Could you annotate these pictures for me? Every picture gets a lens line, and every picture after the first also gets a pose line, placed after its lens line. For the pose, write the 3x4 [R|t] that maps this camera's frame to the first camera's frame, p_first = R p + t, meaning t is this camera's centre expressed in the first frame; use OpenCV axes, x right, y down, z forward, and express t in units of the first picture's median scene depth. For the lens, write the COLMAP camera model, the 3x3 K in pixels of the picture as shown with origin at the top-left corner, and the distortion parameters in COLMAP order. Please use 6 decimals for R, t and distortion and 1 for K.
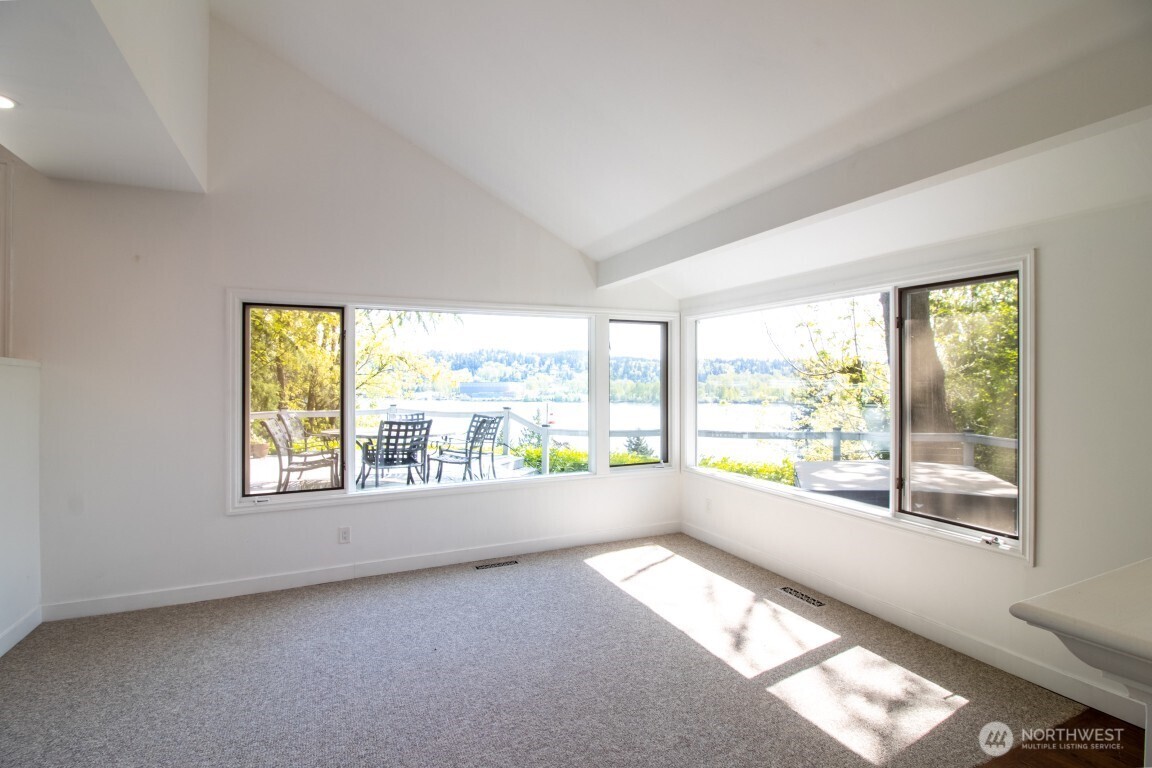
lens RADIAL K [[538.4, 0, 577.1], [0, 538.4, 385.3], [0, 0, 1]] dist [-0.003750, -0.009027]
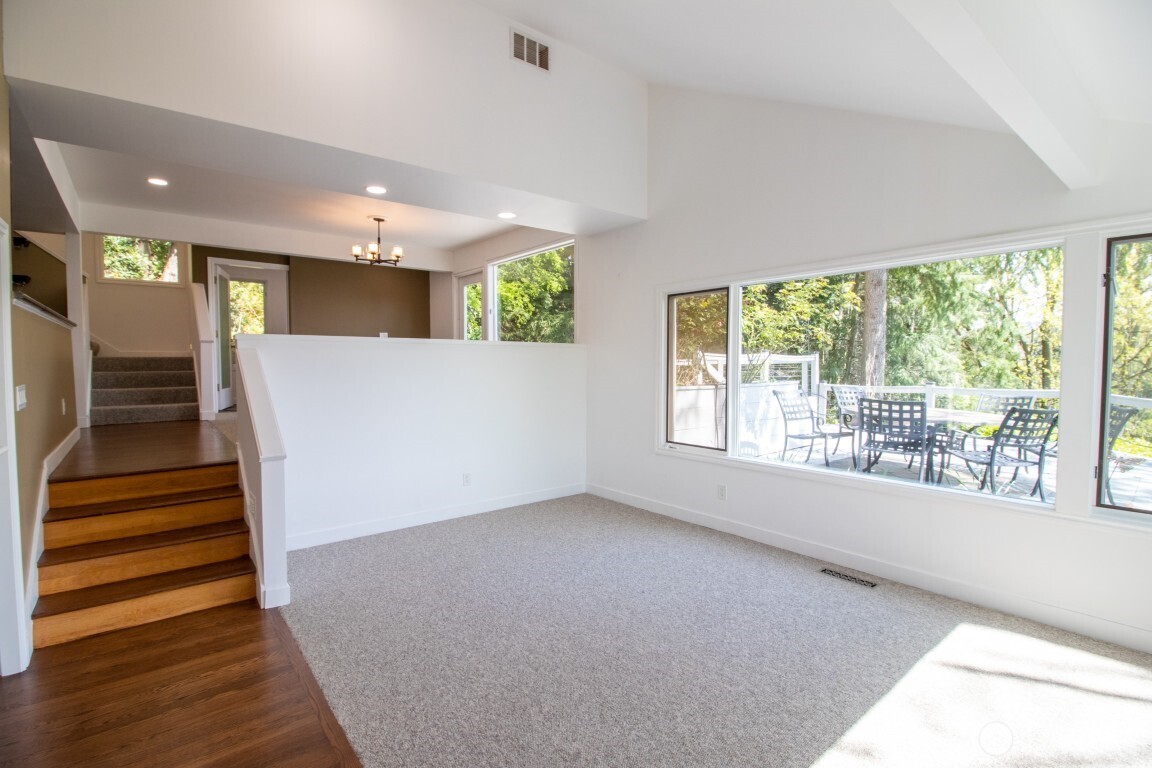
lens RADIAL K [[538.4, 0, 585.1], [0, 538.4, 379.5], [0, 0, 1]] dist [-0.003750, -0.009027]
pose [[0.252611, 0.036978, -0.966861, 0.553445], [-0.003468, 0.999298, 0.037312, 0.003348], [0.967562, -0.006072, 0.252562, 0.426239]]
